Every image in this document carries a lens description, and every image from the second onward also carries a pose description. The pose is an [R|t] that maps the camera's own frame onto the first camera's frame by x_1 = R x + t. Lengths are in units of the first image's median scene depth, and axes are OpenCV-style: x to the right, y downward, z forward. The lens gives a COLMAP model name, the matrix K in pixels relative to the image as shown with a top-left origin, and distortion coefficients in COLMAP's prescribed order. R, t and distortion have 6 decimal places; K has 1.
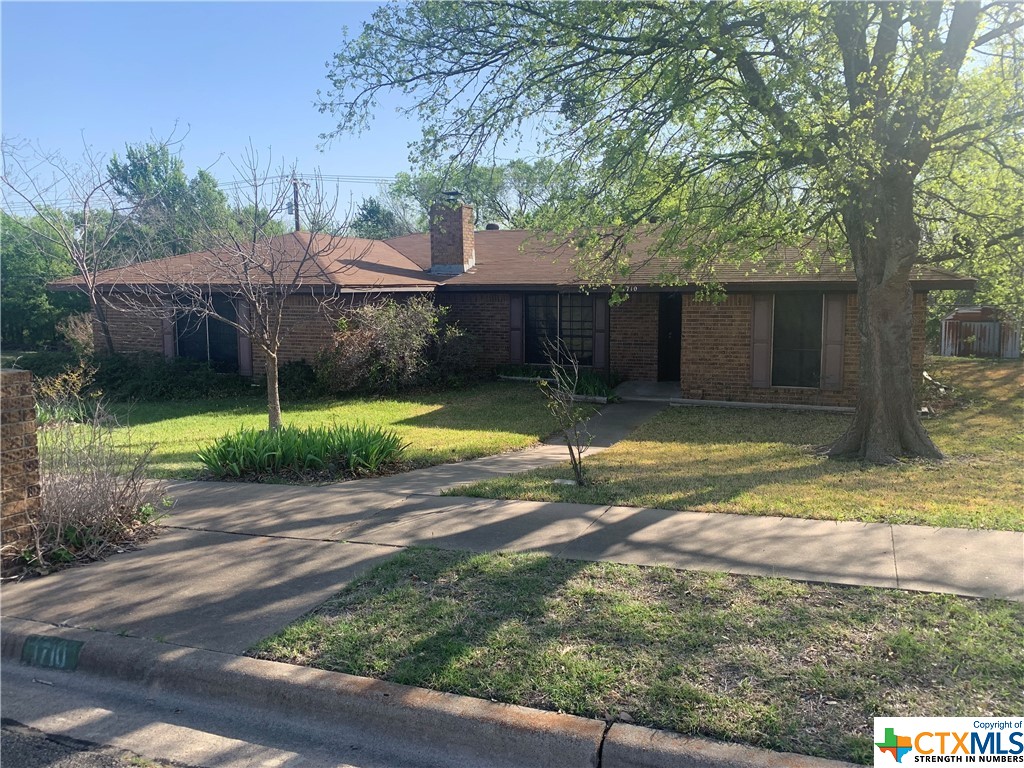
lens RADIAL K [[772.7, 0, 515.1], [0, 772.7, 387.3], [0, 0, 1]] dist [0.033656, -0.040917]
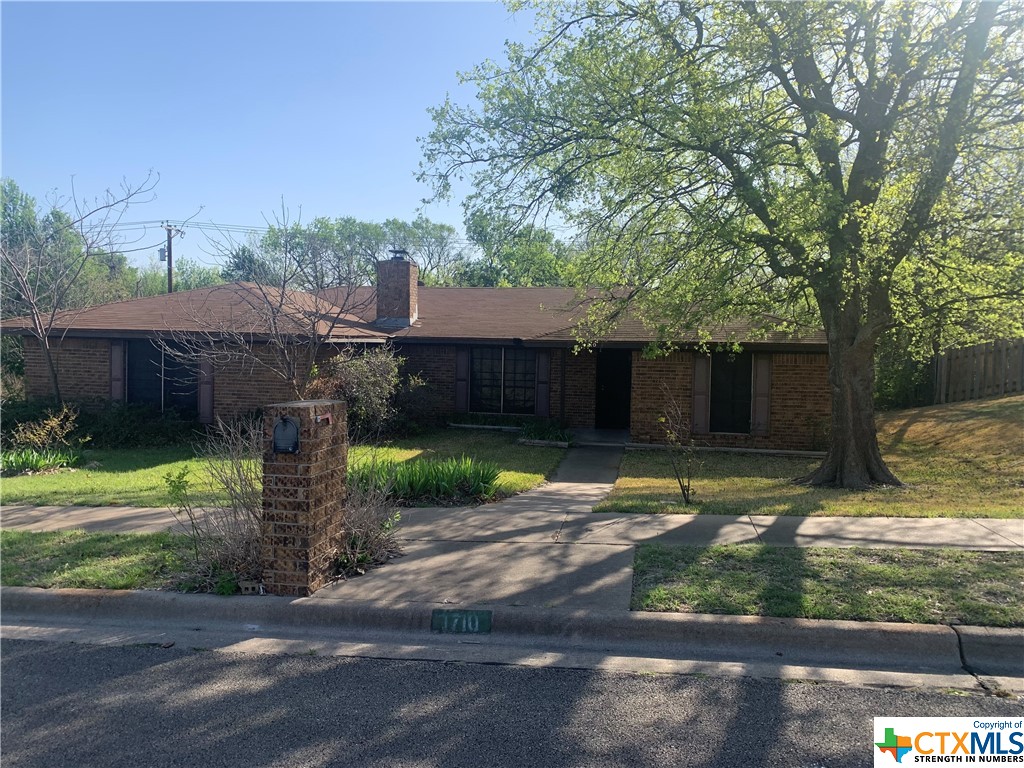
lens RADIAL K [[772.7, 0, 507.9], [0, 772.7, 381.6], [0, 0, 1]] dist [0.033656, -0.040917]
pose [[0.980388, 0.013964, 0.196582, -0.193717], [0.001380, 0.996976, -0.077699, 0.012882], [-0.197072, 0.076446, 0.977404, -0.068169]]
